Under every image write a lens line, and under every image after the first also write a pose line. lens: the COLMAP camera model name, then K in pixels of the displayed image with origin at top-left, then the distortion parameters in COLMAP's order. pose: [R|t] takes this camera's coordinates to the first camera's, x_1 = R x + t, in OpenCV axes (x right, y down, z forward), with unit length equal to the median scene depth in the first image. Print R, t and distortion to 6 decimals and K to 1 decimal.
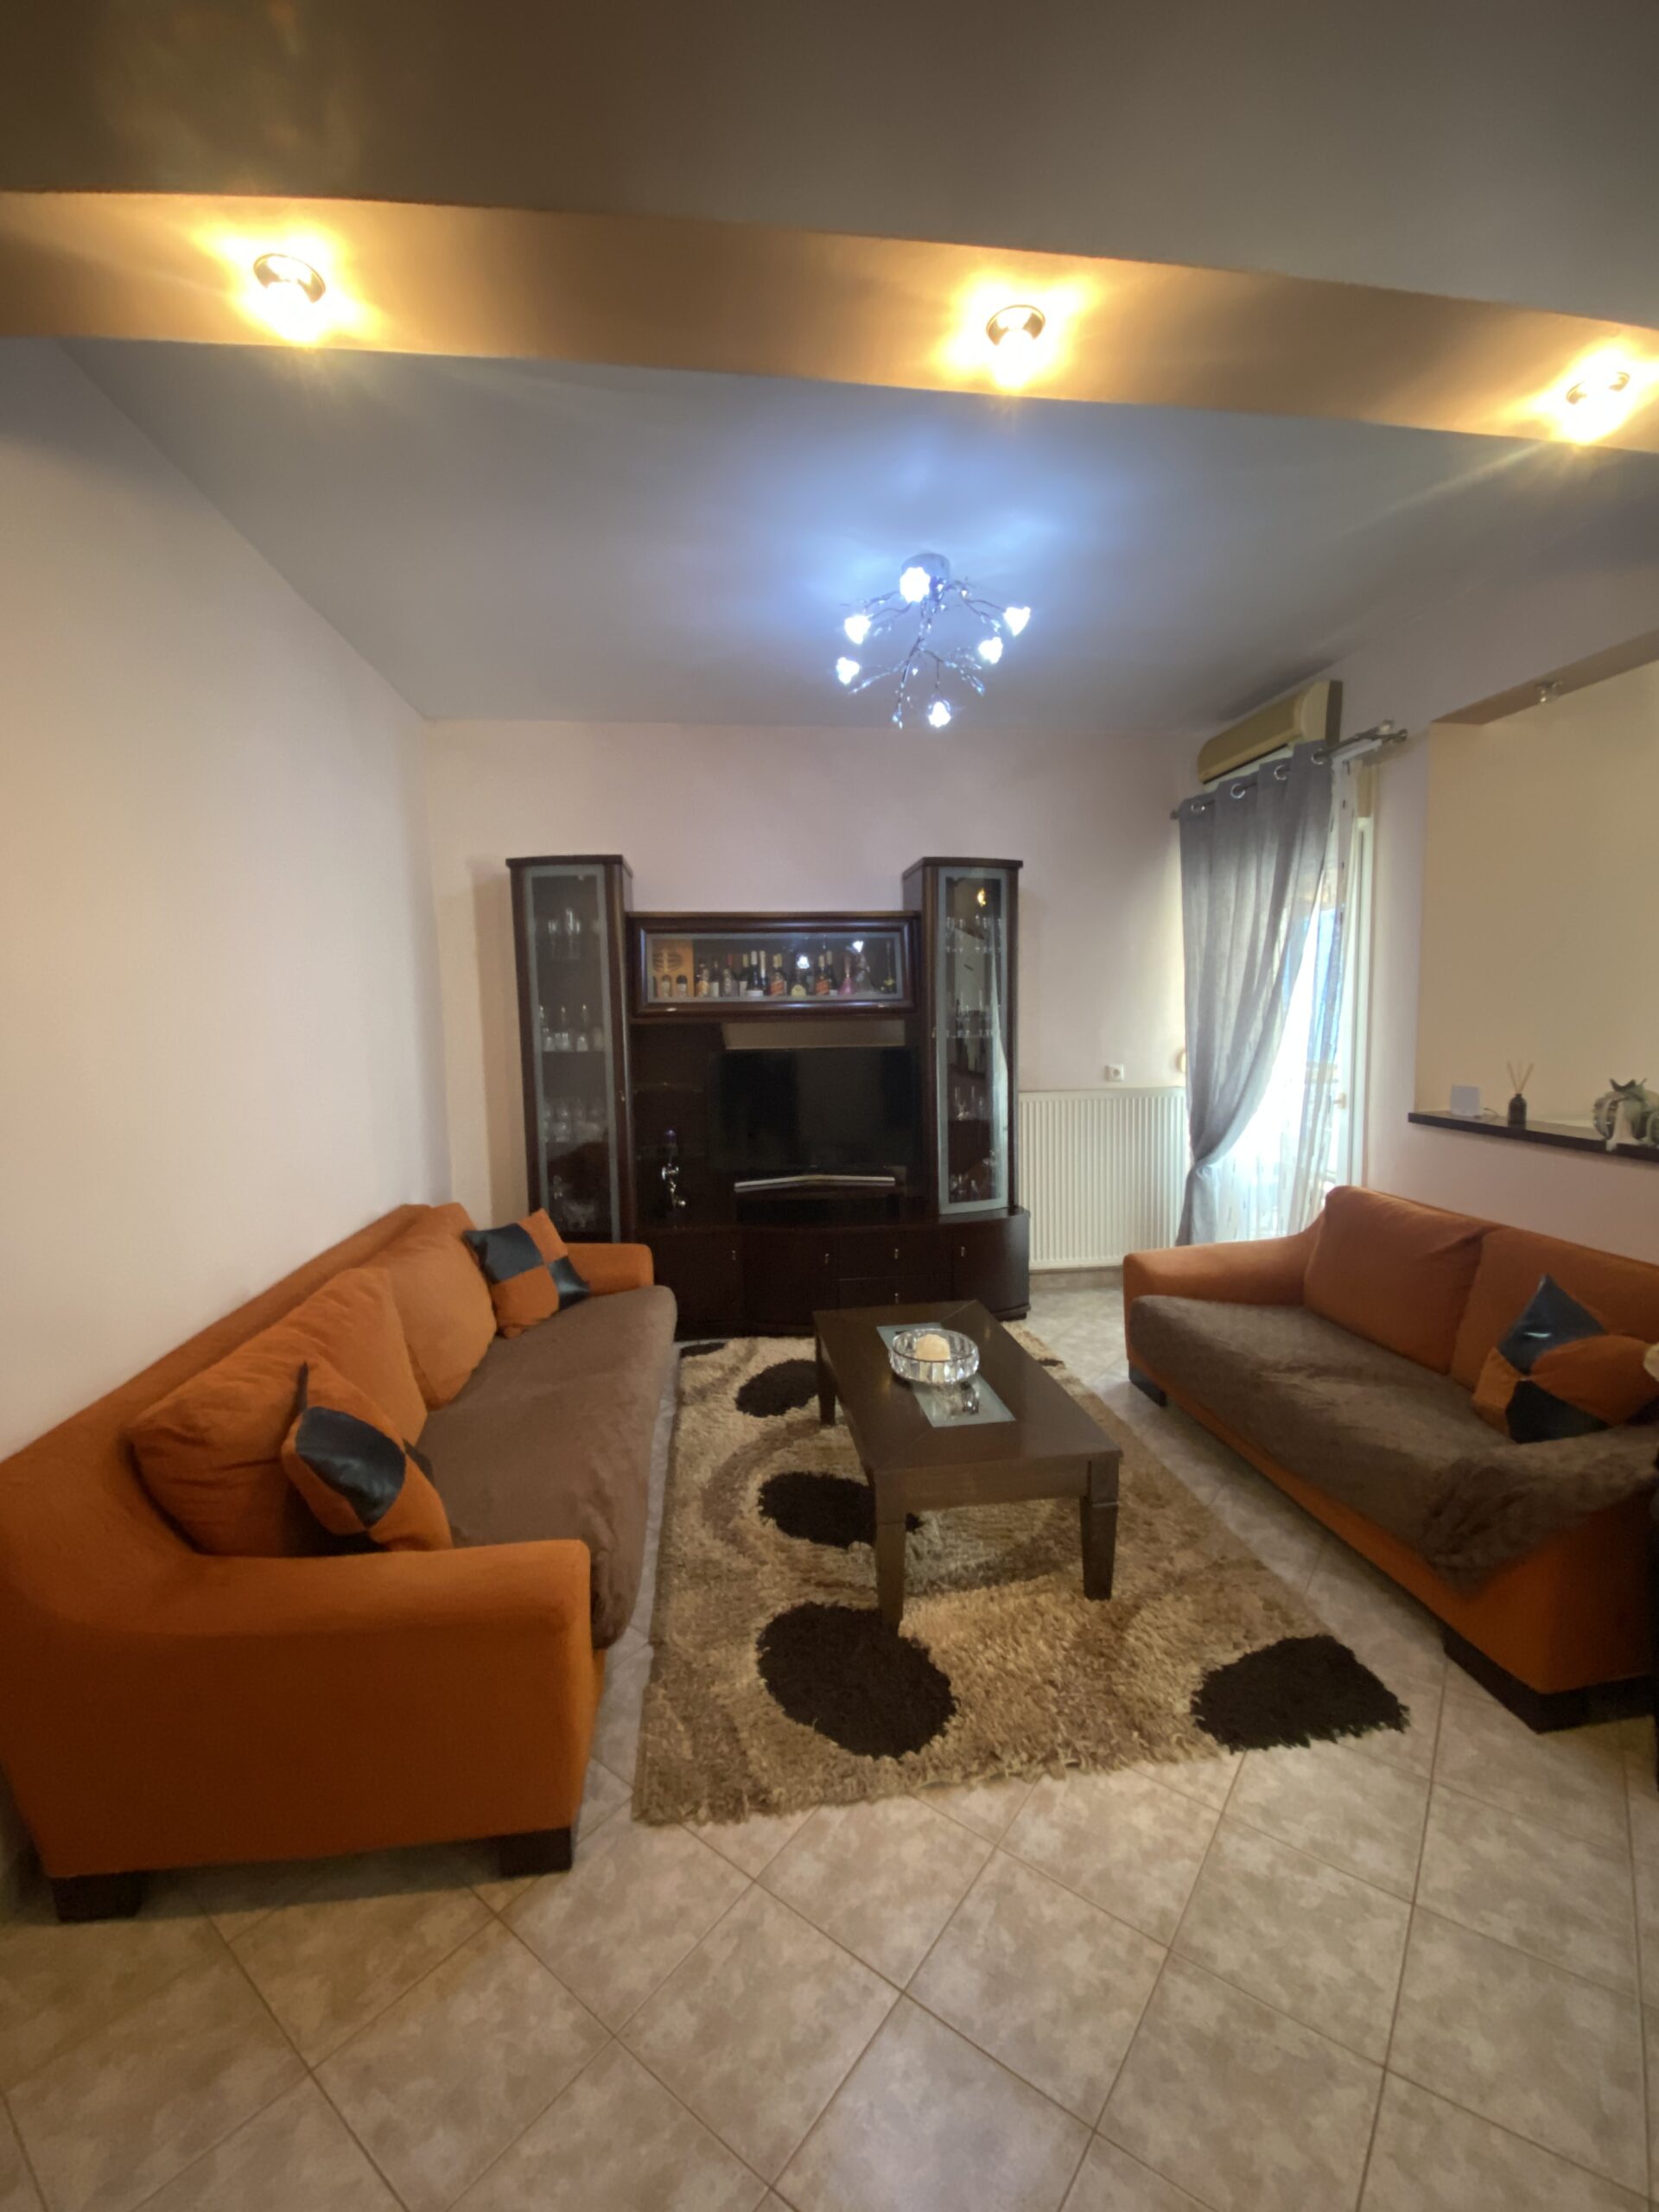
lens RADIAL K [[891.5, 0, 826.6], [0, 891.5, 1098.1], [0, 0, 1]] dist [0.008741, -0.015200]
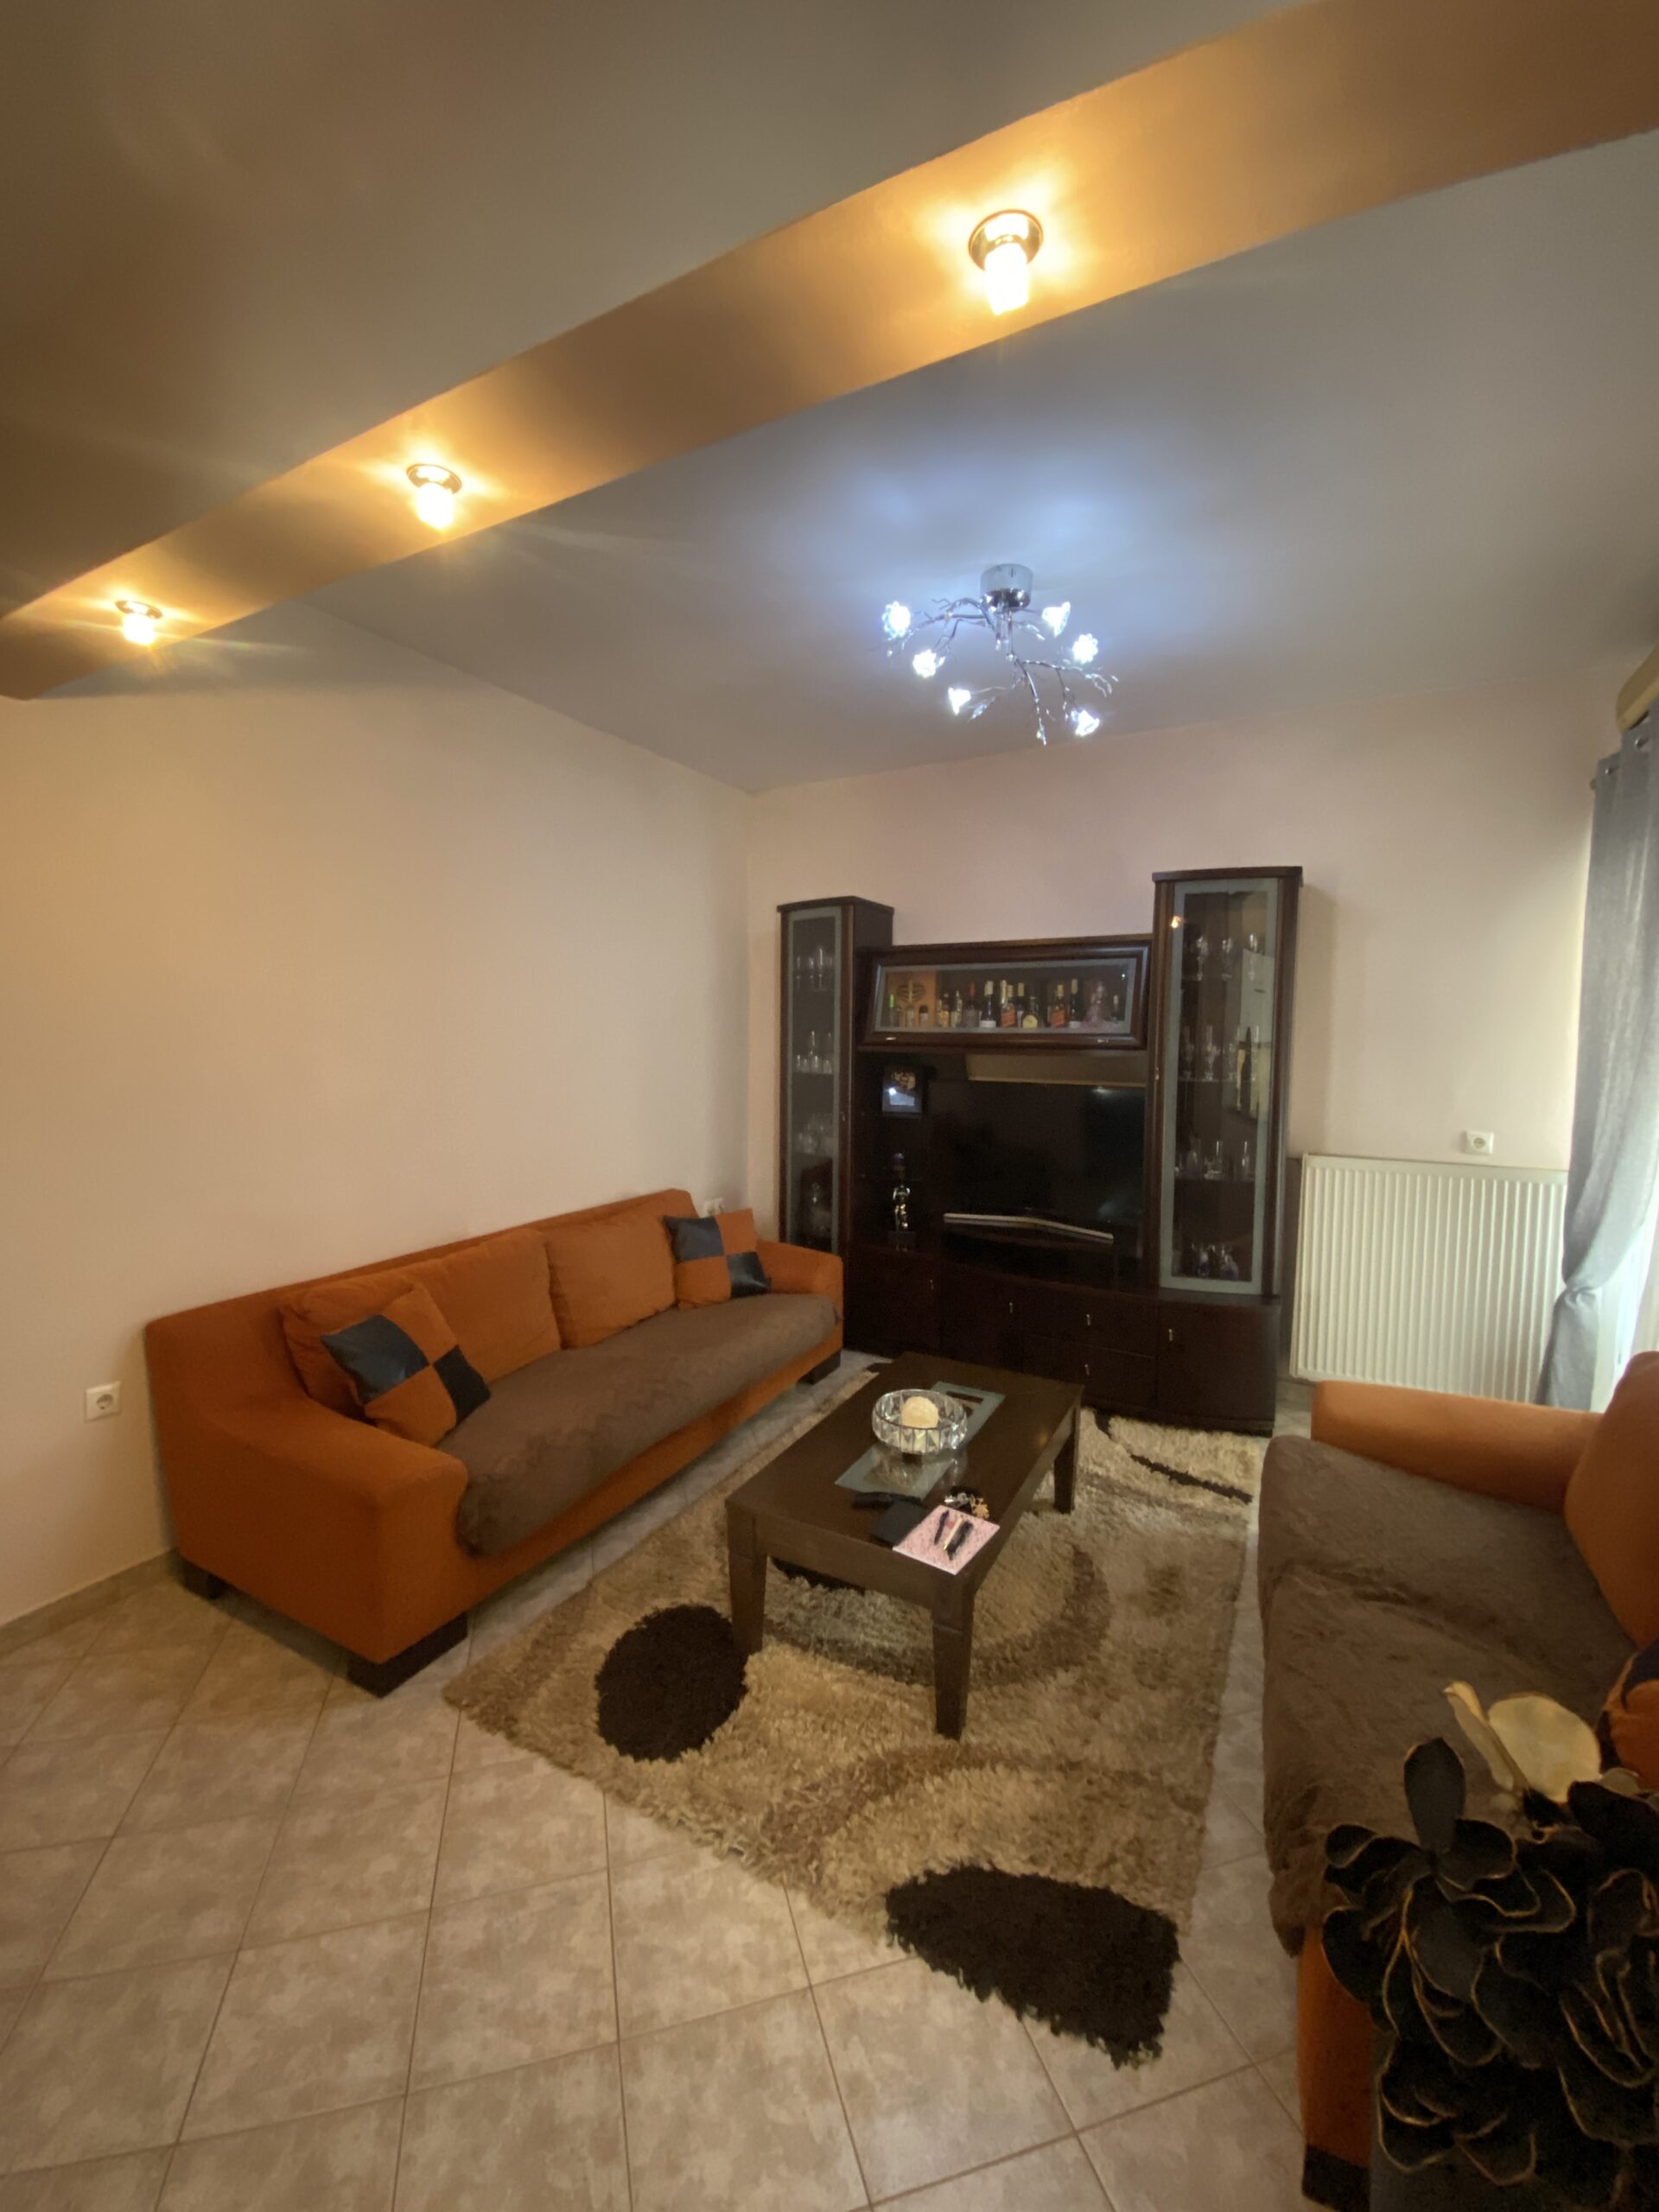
lens RADIAL K [[891.5, 0, 825.2], [0, 891.5, 1098.9], [0, 0, 1]] dist [0.008741, -0.015200]
pose [[0.809604, 0.071429, -0.582615, 0.539861], [-0.082332, 0.996575, 0.007771, -0.044945], [0.581174, 0.041676, 0.812711, 0.156460]]
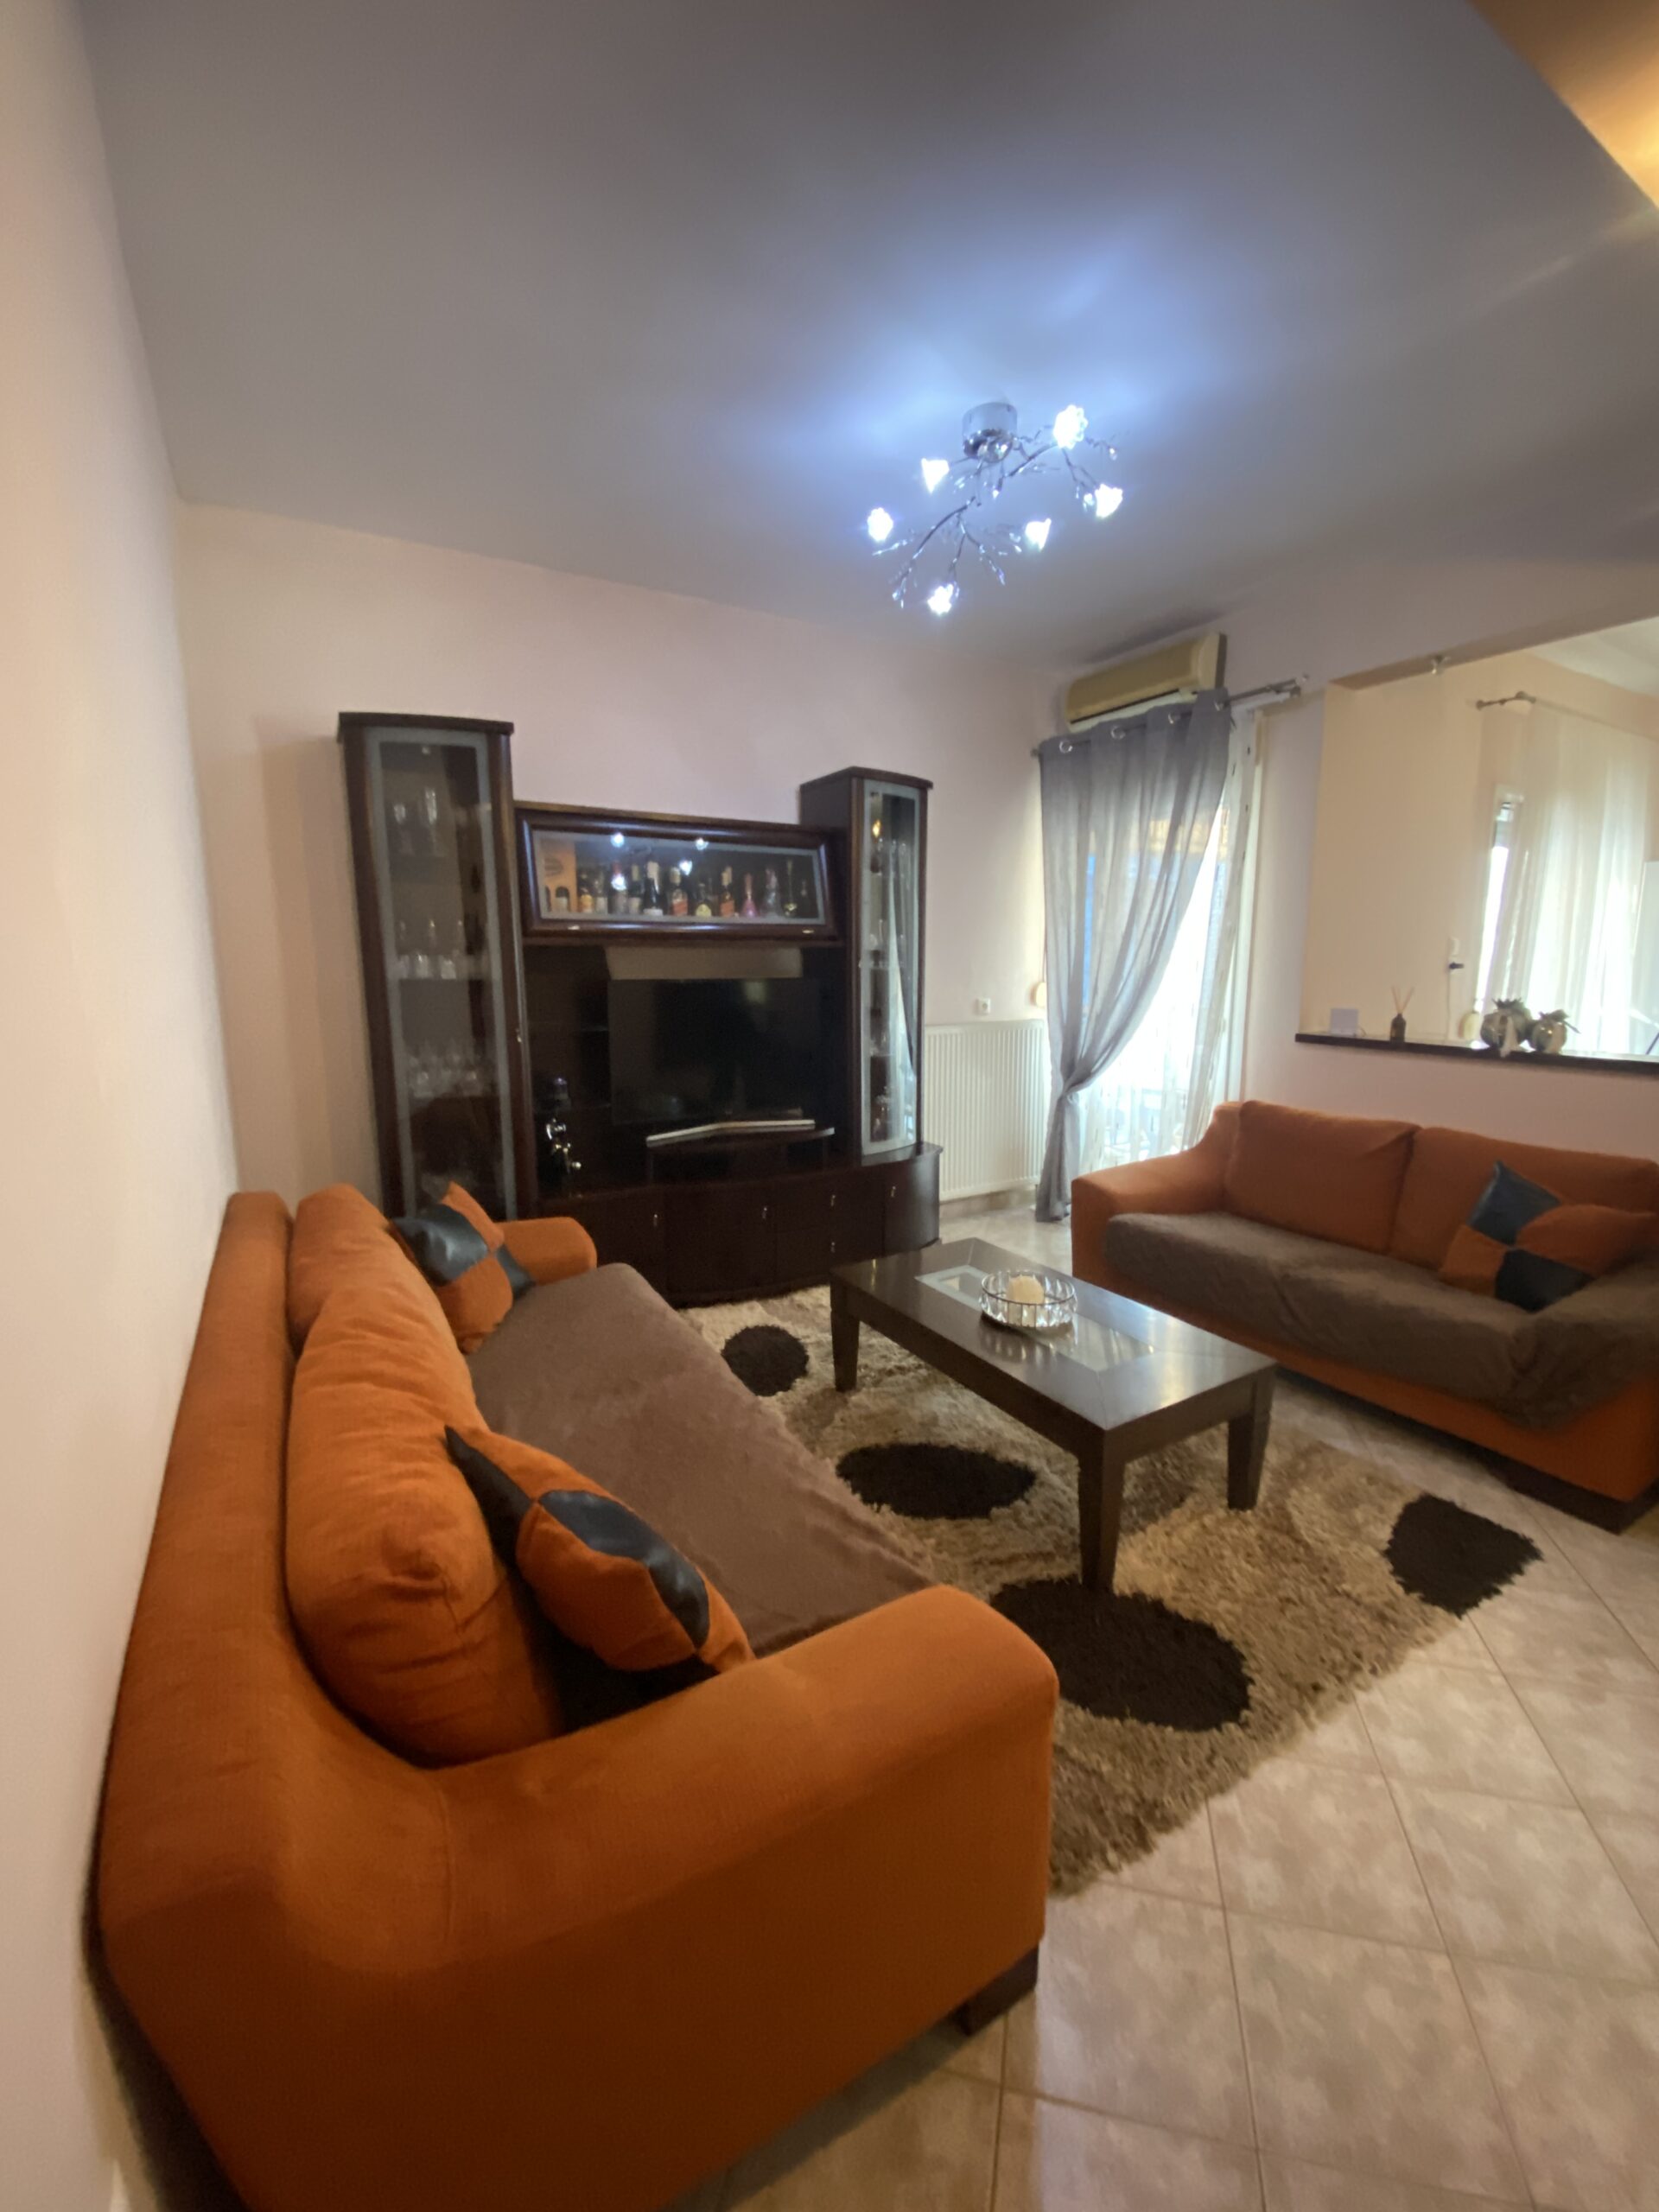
lens RADIAL K [[891.5, 0, 821.3], [0, 891.5, 1101.9], [0, 0, 1]] dist [0.008741, -0.015200]
pose [[0.920727, -0.048411, 0.387193, -0.414113], [0.024747, 0.997521, 0.065872, 0.015537], [-0.389422, -0.051068, 0.919643, 0.222889]]
